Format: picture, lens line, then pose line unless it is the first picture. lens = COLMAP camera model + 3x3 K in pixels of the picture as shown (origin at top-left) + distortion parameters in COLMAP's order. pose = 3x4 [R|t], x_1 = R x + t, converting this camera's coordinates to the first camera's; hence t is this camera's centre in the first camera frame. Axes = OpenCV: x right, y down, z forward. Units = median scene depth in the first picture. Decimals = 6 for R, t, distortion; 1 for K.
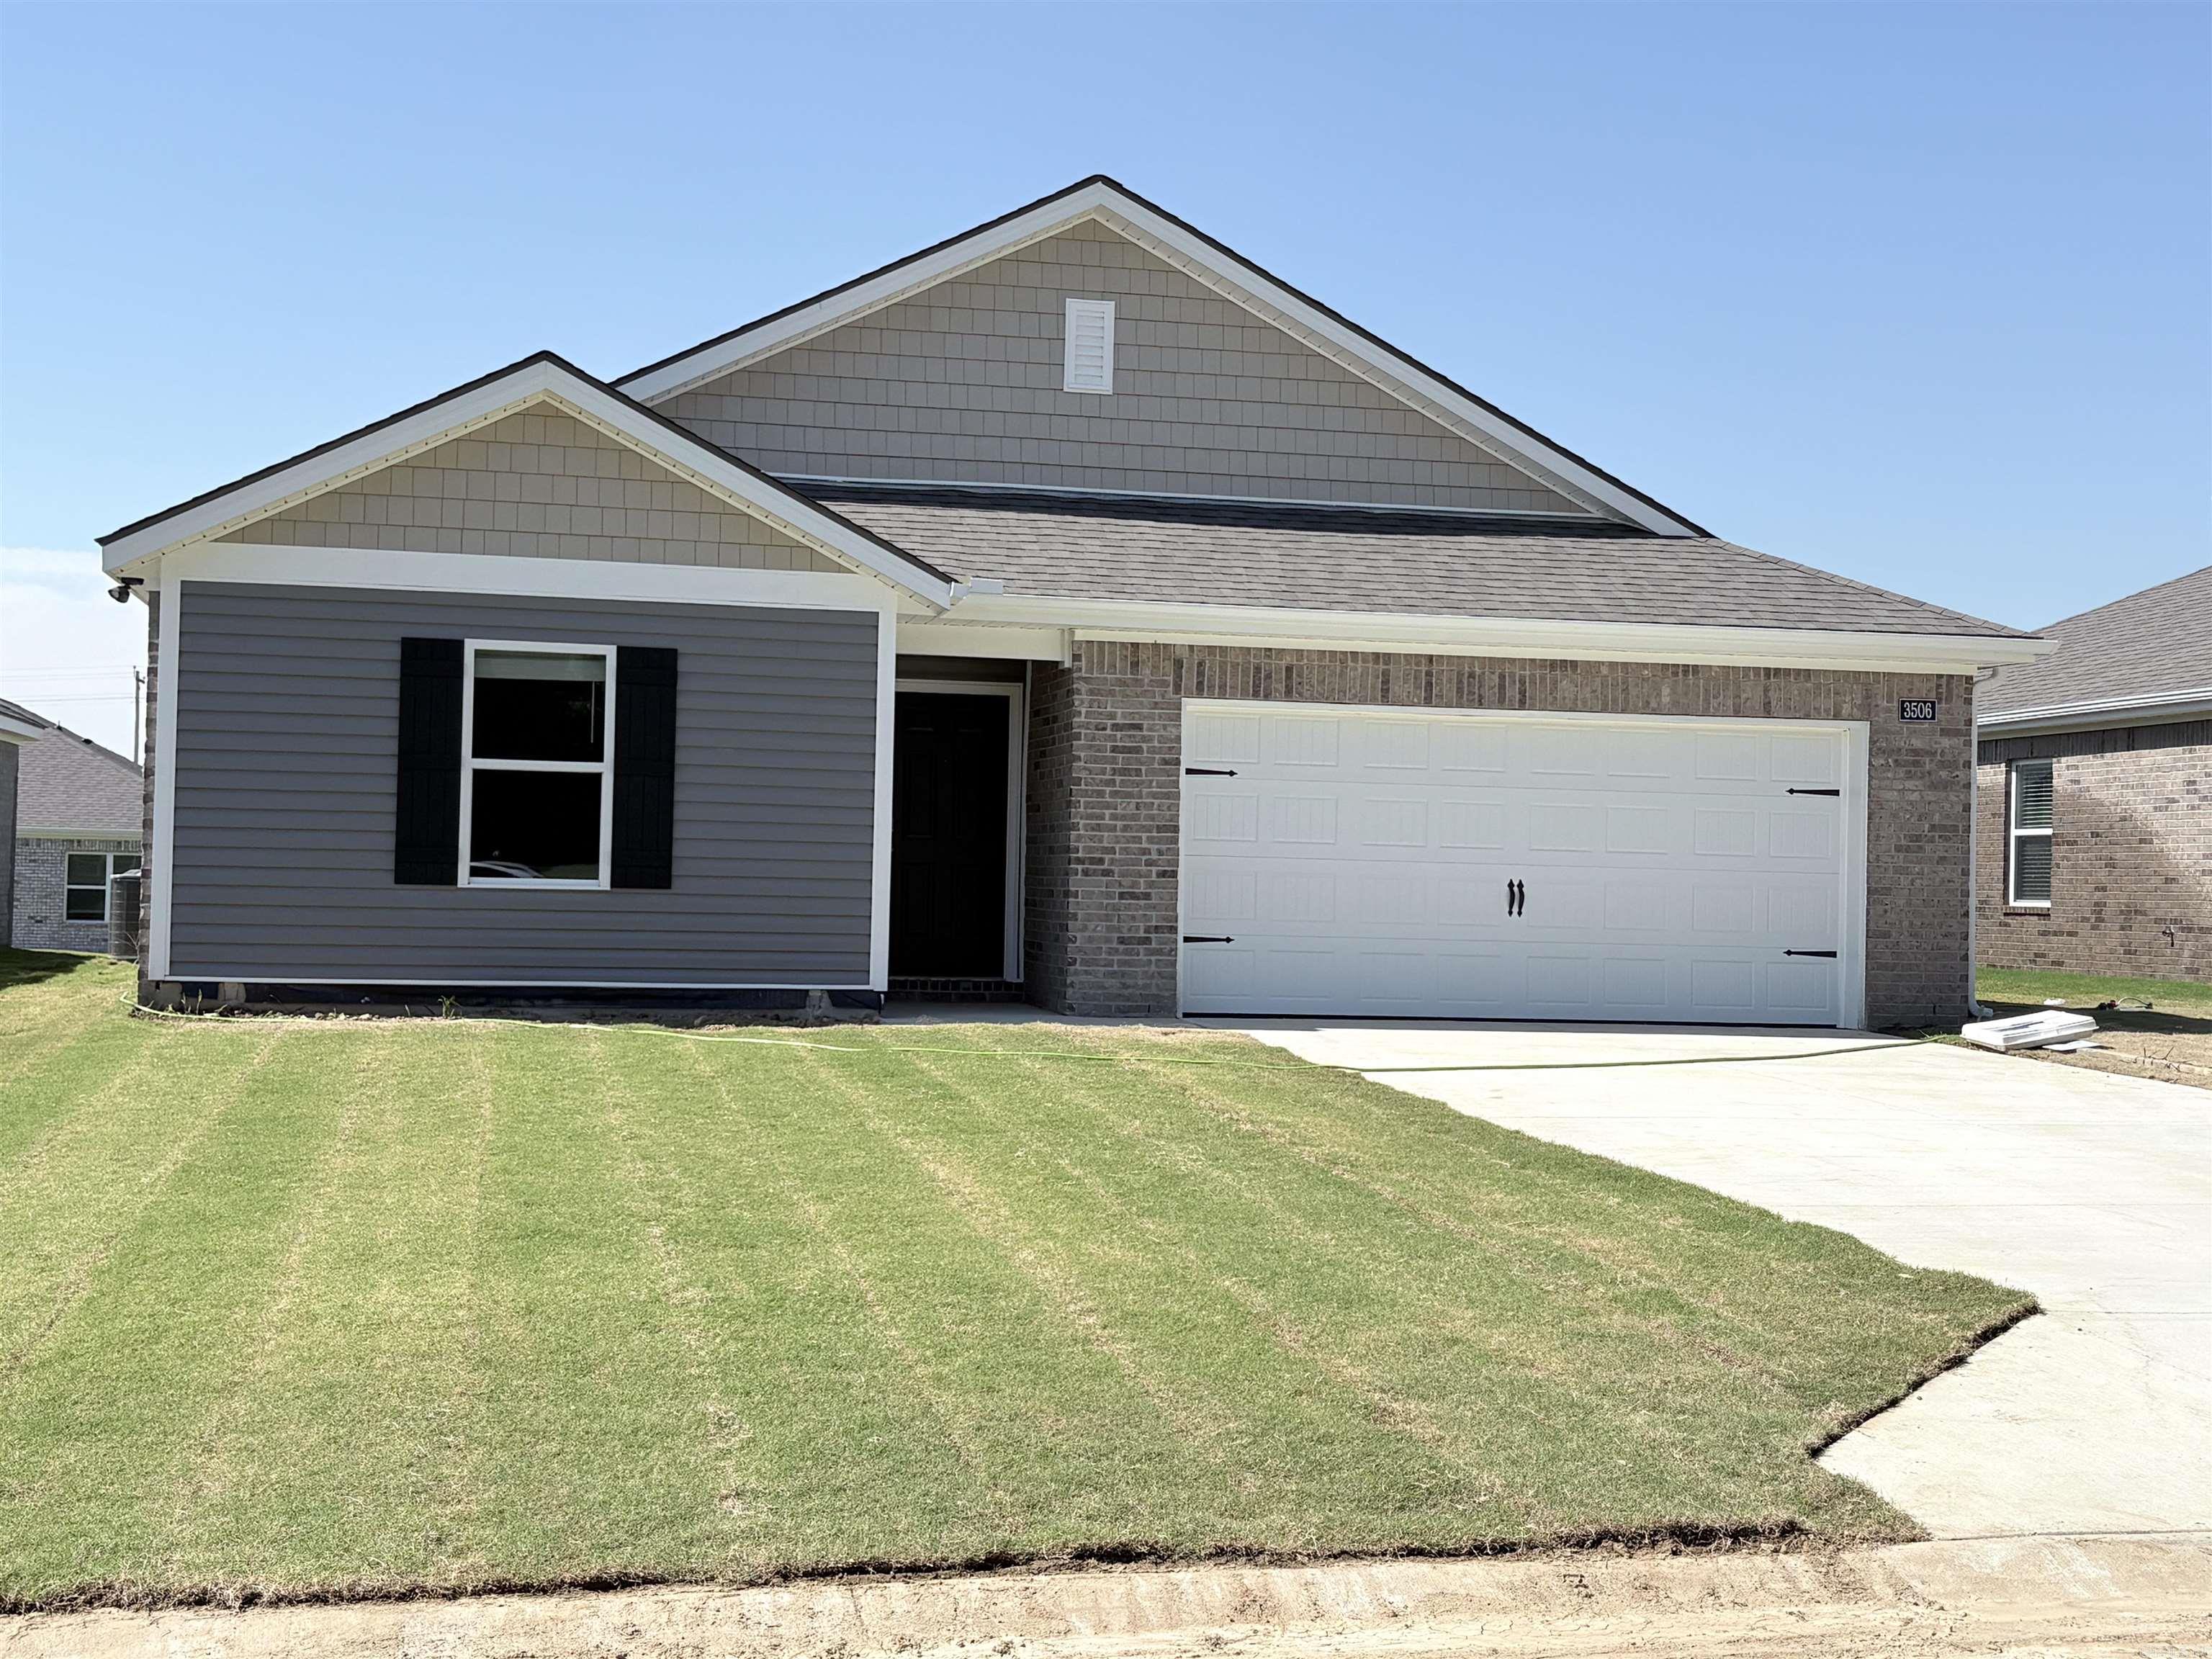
lens RADIAL K [[2763.3, 0, 1107.5], [0, 2763.3, 799.2], [0, 0, 1]] dist [0.188024, 0.017255]
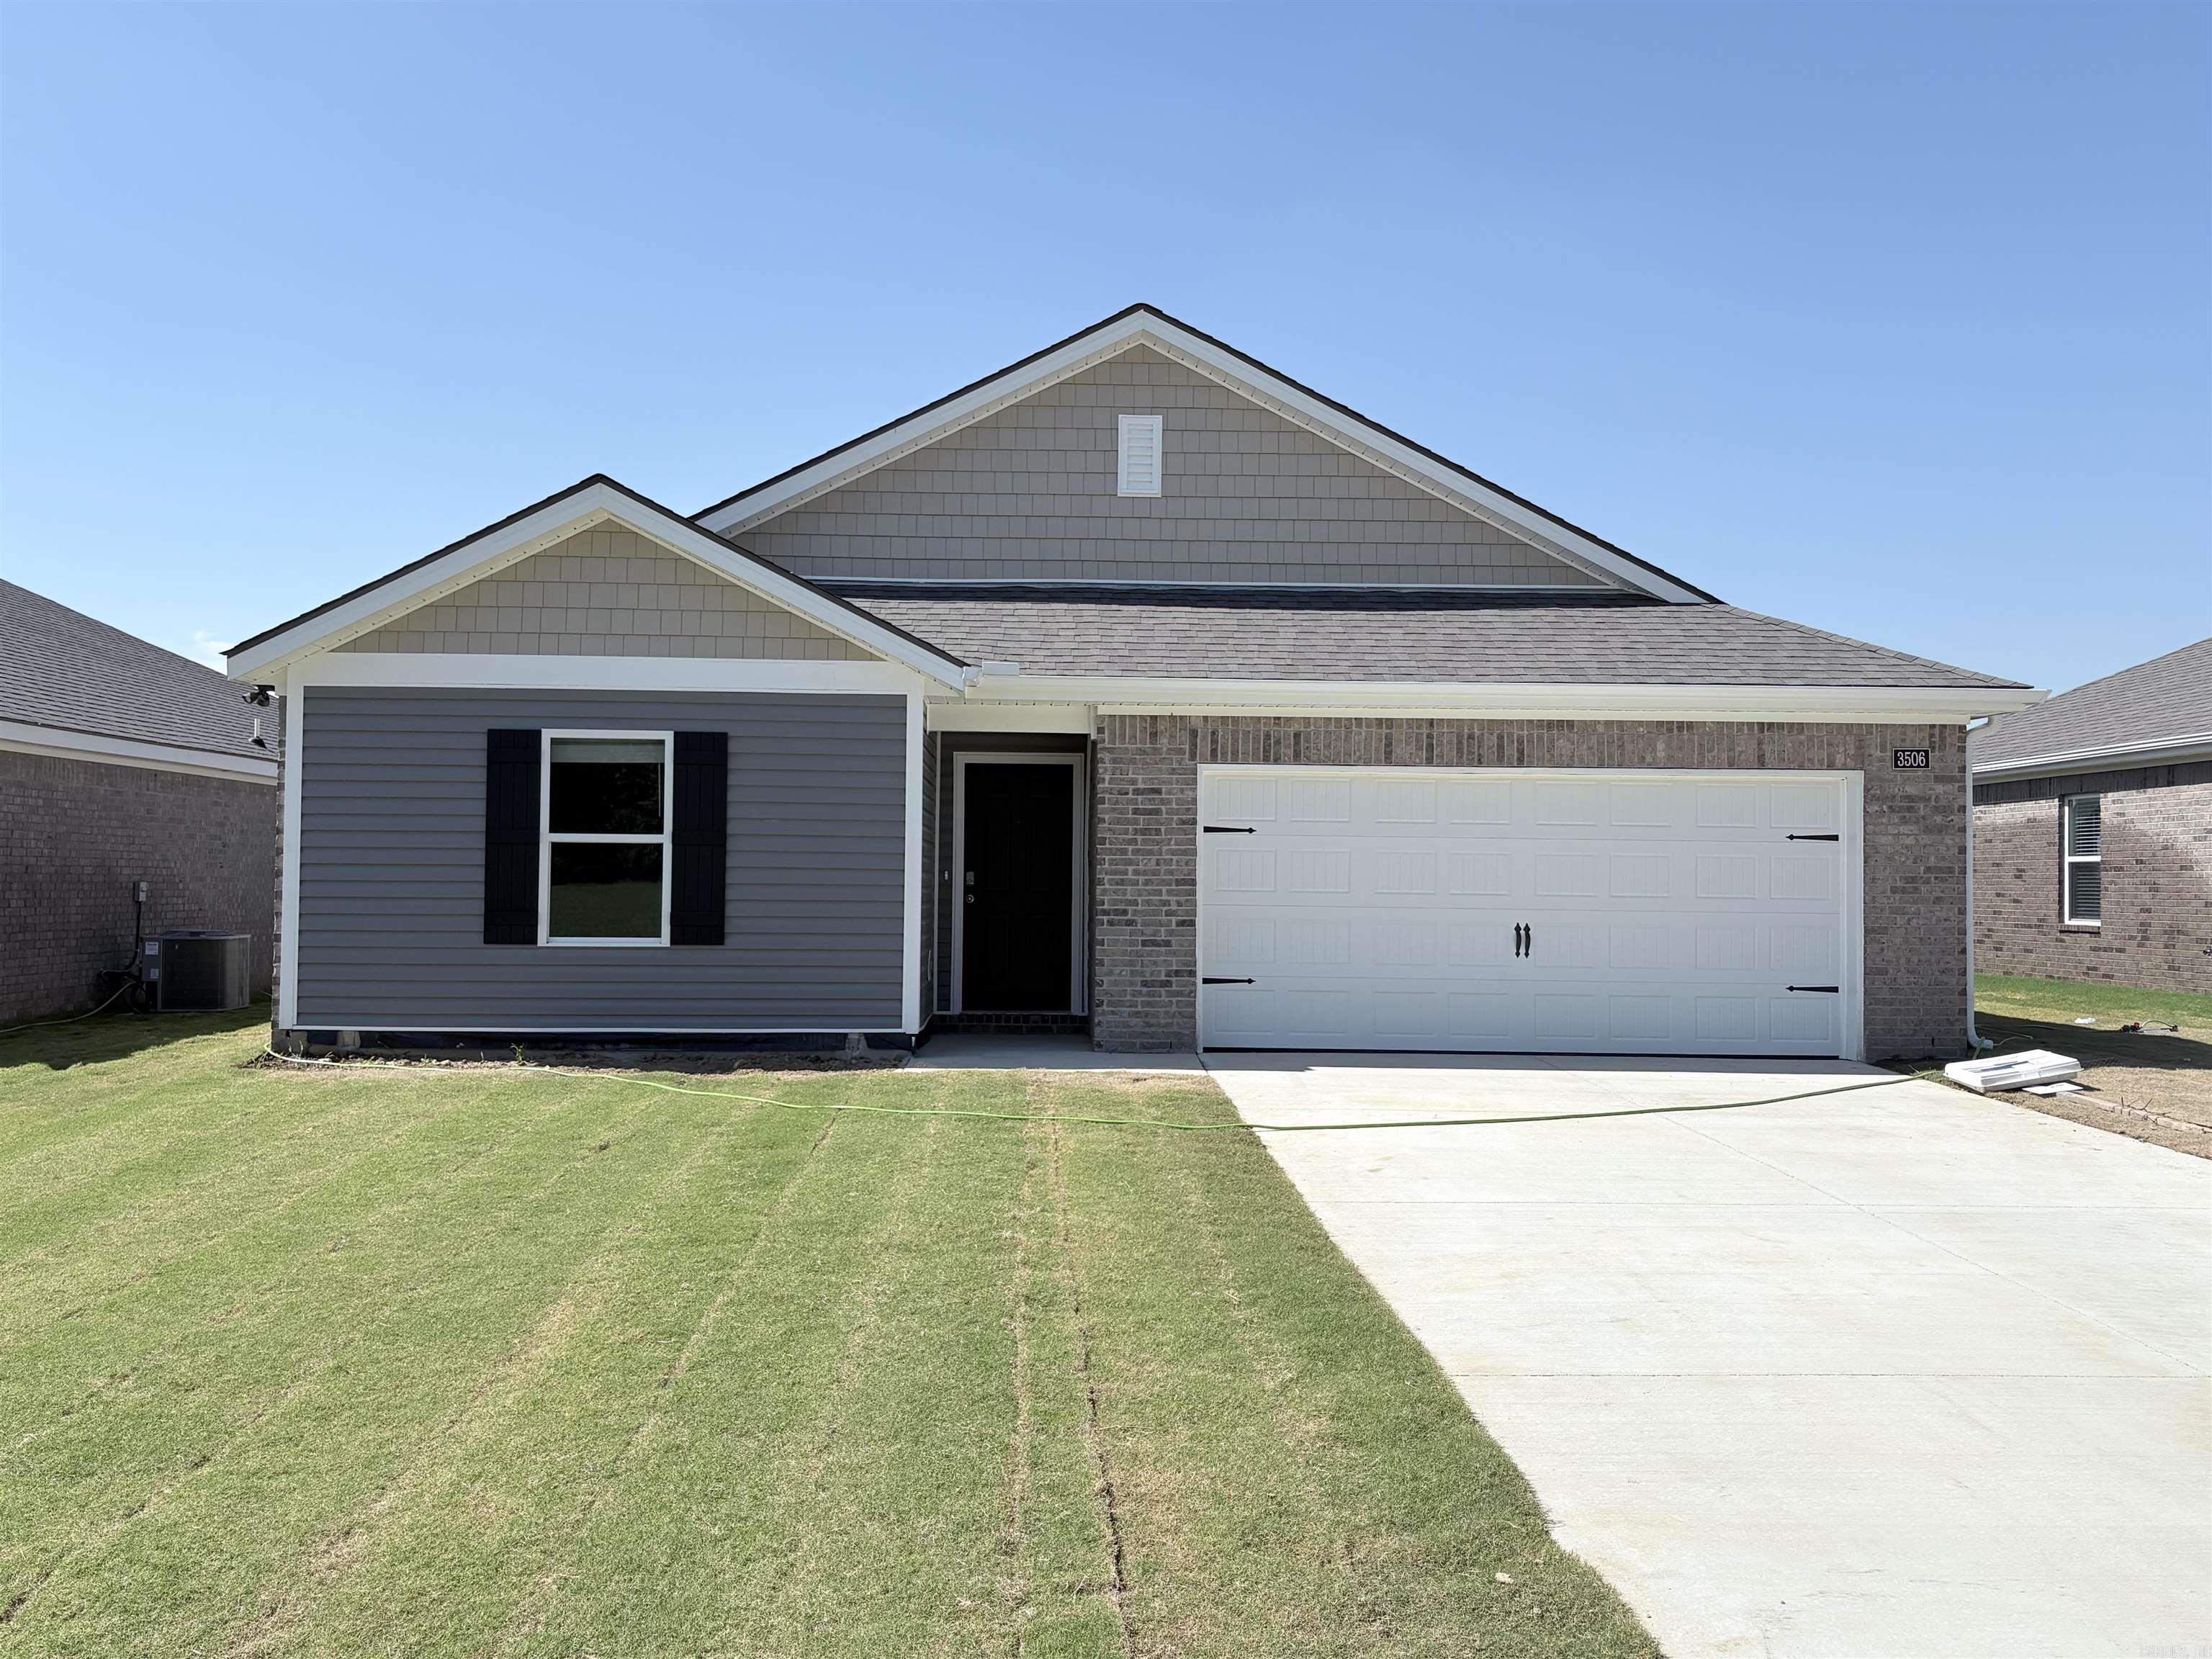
lens RADIAL K [[1950.5, 0, 1106.0], [0, 1950.5, 829.5], [0, 0, 1]] dist [0.109720, -0.006726]
pose [[0.984854, -0.017443, -0.172509, 0.124417], [0.017775, 0.999842, 0.000378, -0.011274], [0.172475, -0.003438, 0.985008, 0.222285]]
